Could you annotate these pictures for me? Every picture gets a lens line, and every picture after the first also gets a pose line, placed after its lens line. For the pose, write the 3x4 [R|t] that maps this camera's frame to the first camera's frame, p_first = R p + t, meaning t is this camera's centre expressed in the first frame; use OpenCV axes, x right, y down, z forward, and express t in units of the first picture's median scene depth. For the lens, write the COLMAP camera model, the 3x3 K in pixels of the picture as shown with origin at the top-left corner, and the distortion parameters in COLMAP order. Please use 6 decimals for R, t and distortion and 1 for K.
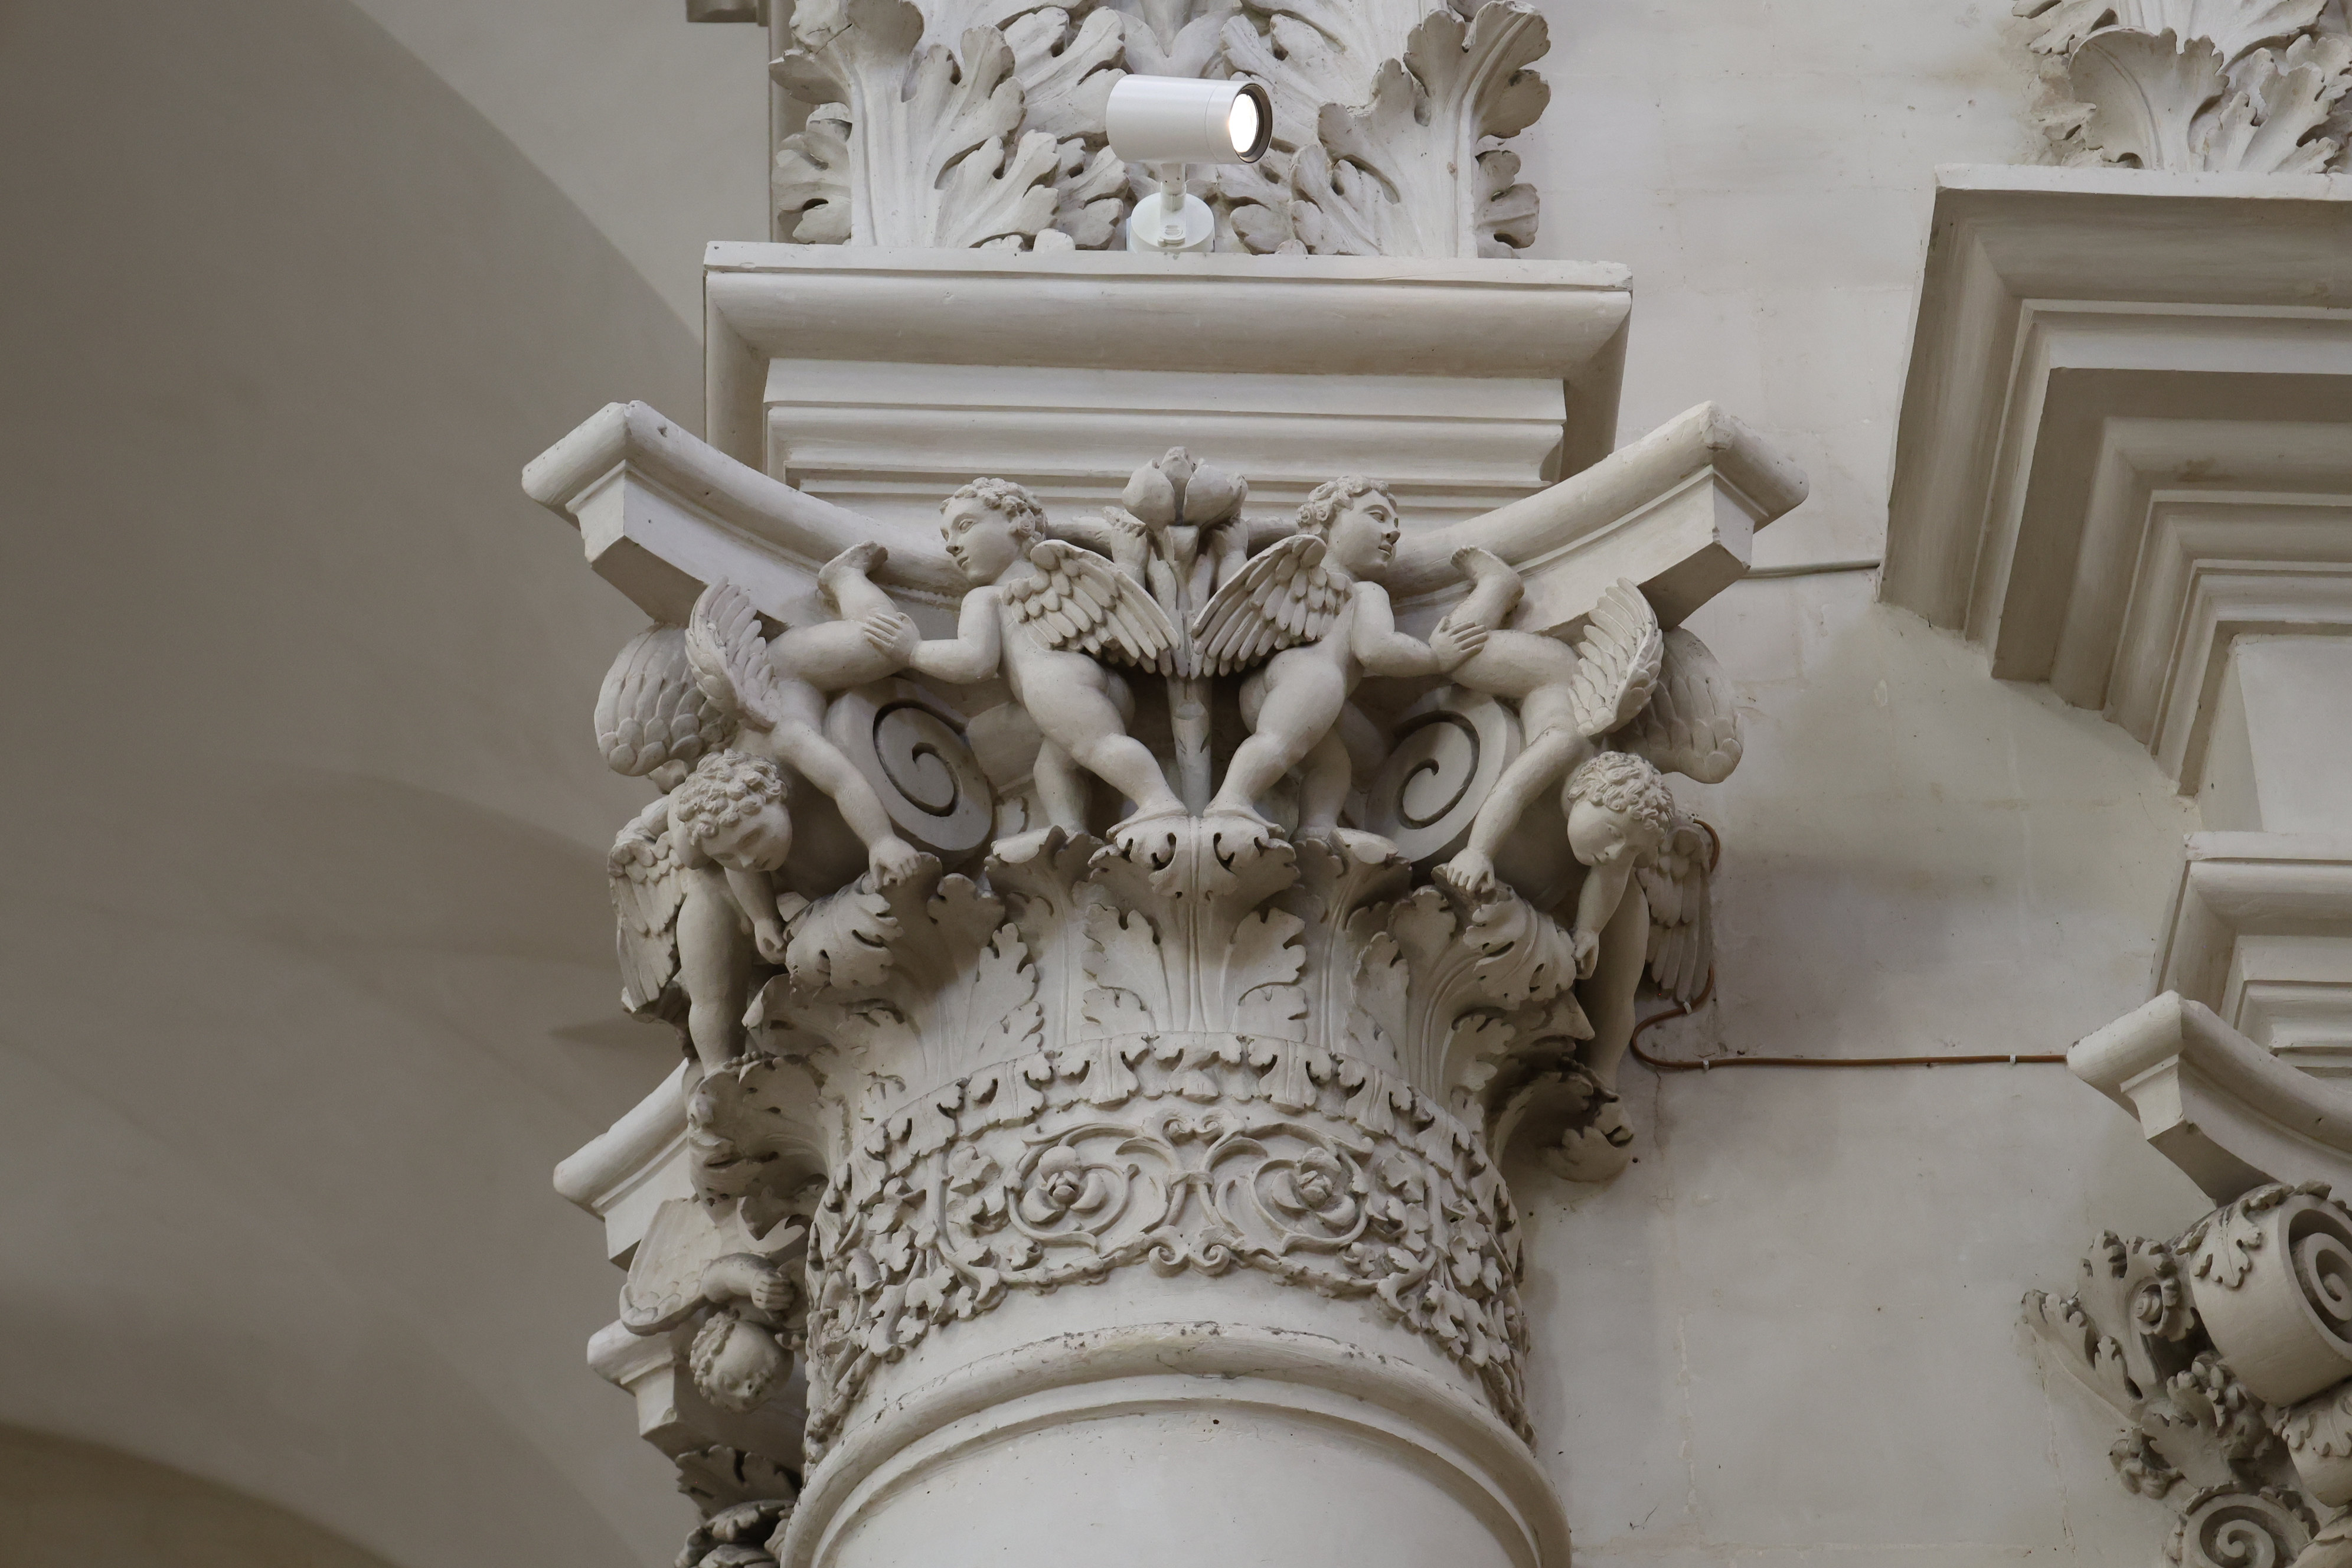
lens RADIAL K [[6903.2, 0, 1176.0], [0, 6903.2, 784.0], [0, 0, 1]] dist [-0.068444, -0.554192]
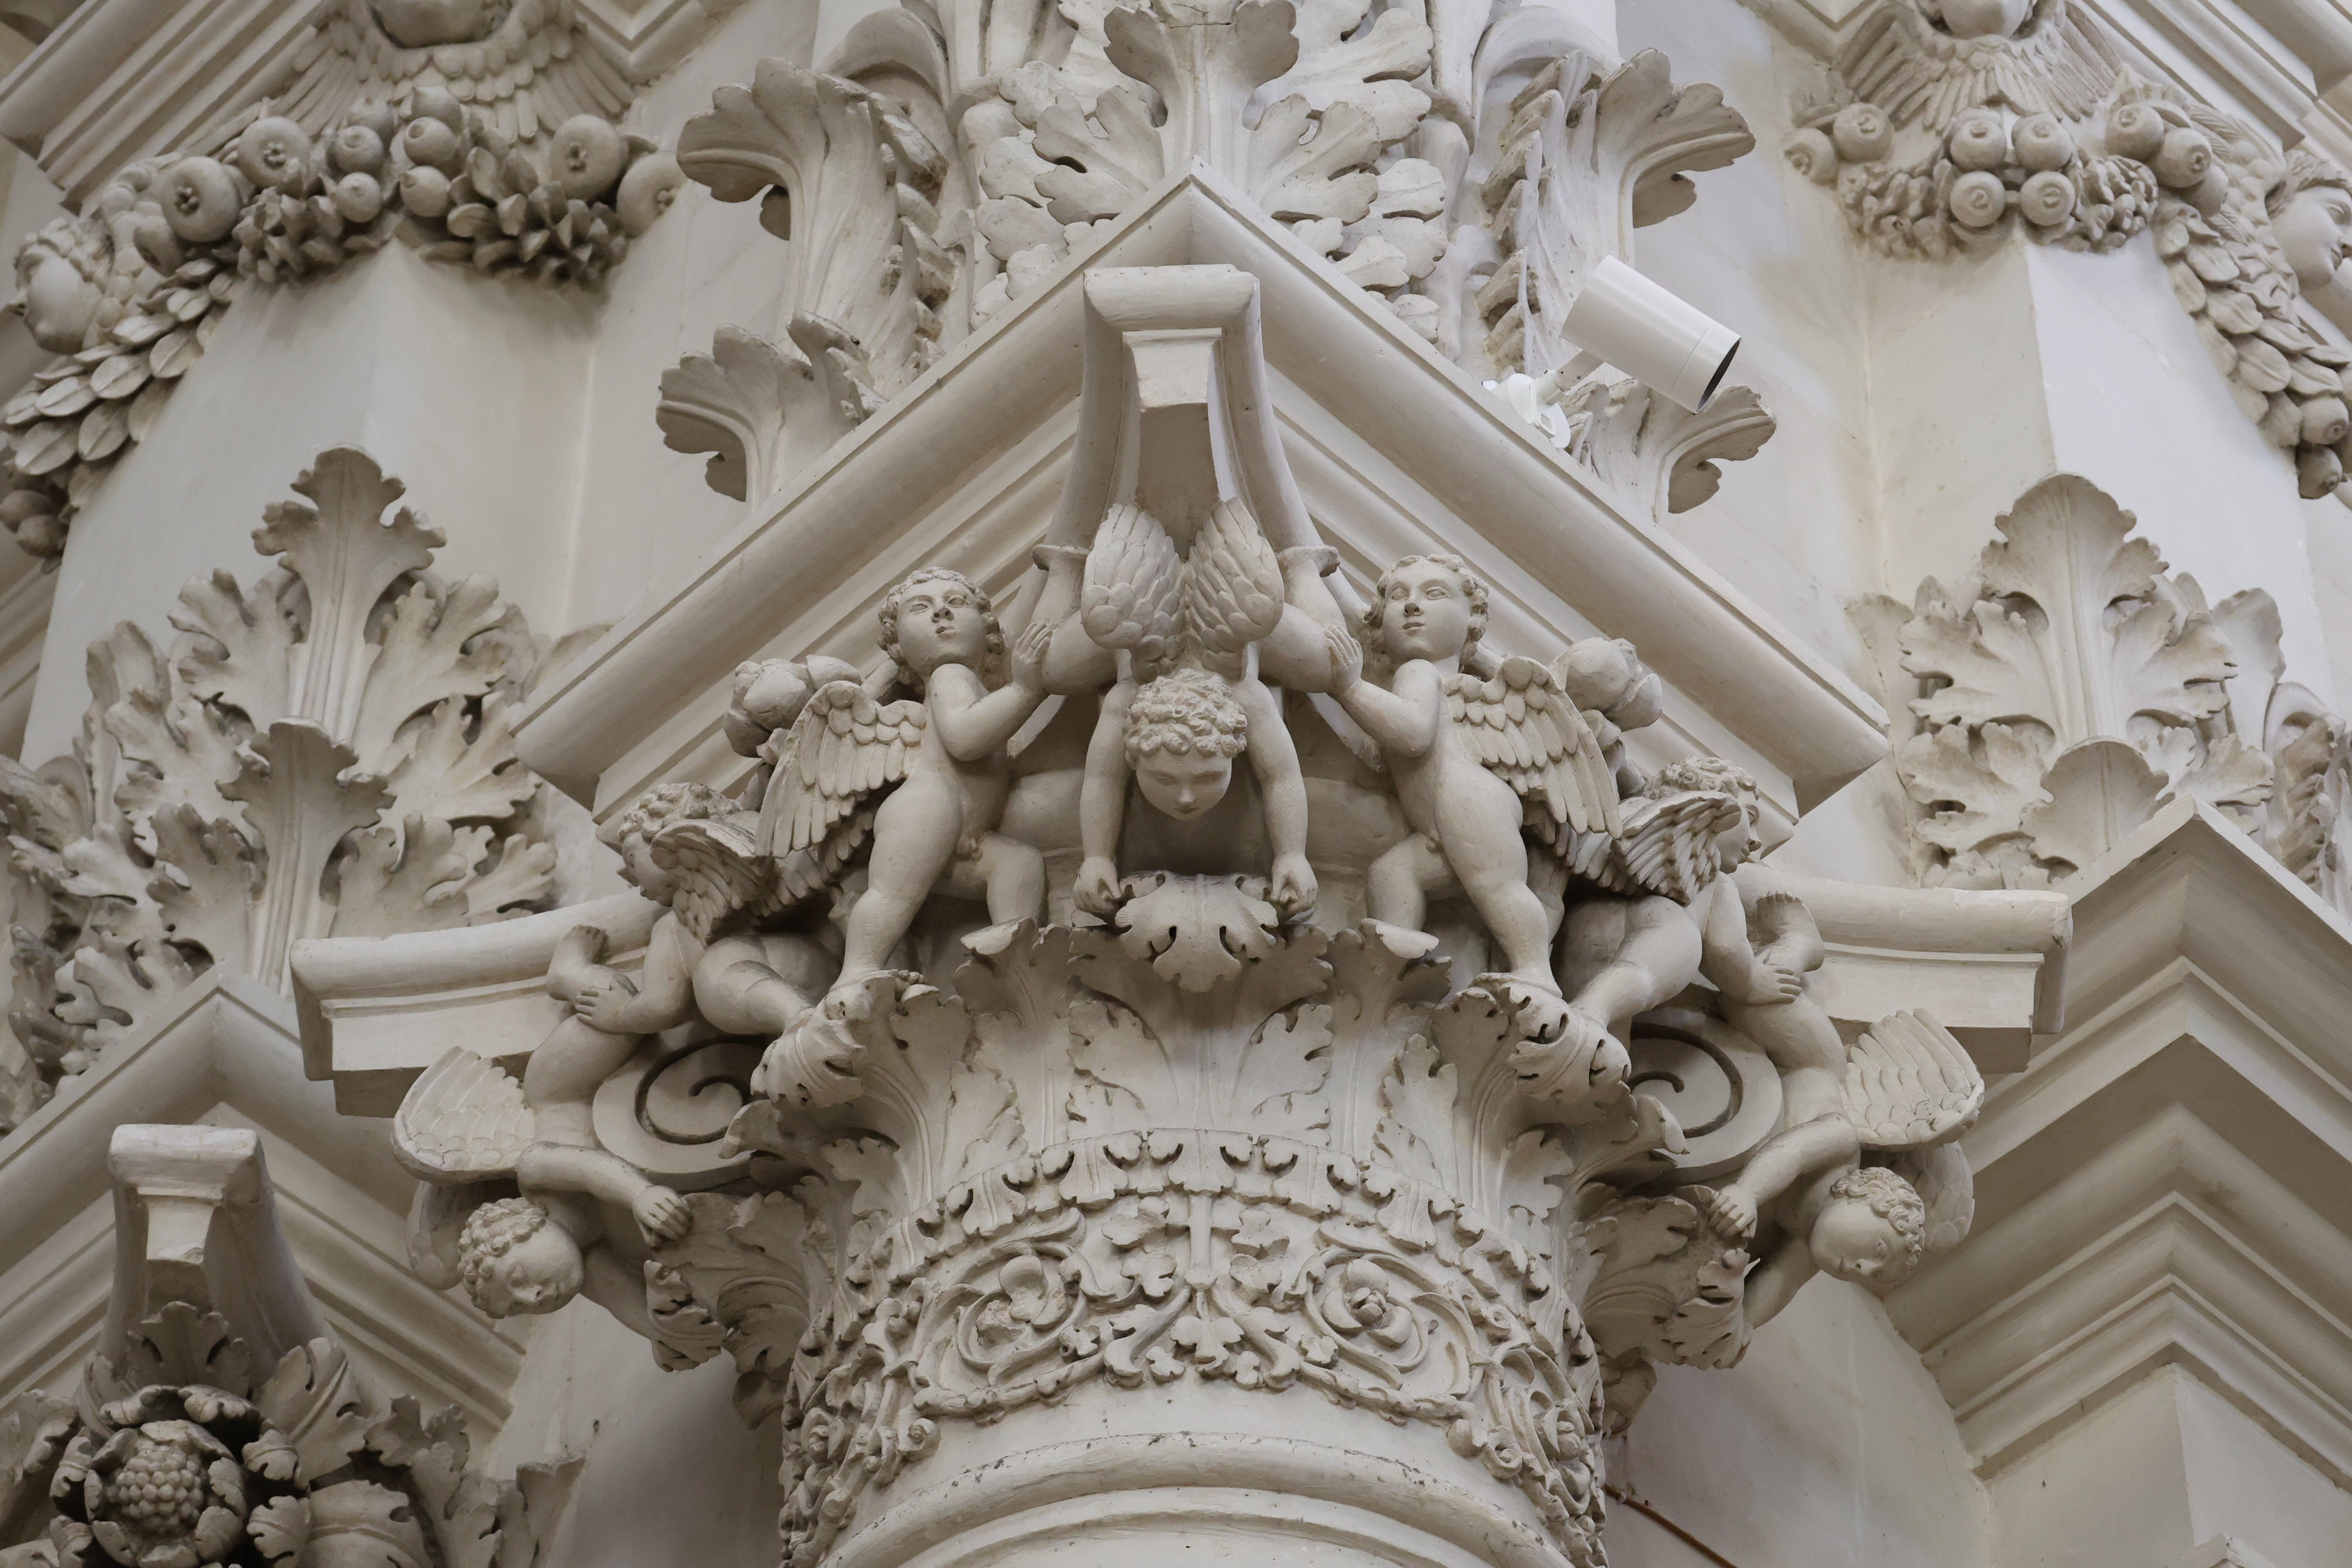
lens RADIAL K [[6903.2, 0, 1176.0], [0, 6903.2, 784.0], [0, 0, 1]] dist [-0.068444, -0.554192]
pose [[0.739258, 0.515053, 0.433842, -0.437744], [-0.458753, 0.856795, -0.235472, 0.213457], [-0.492994, -0.024952, 0.869675, 0.237604]]
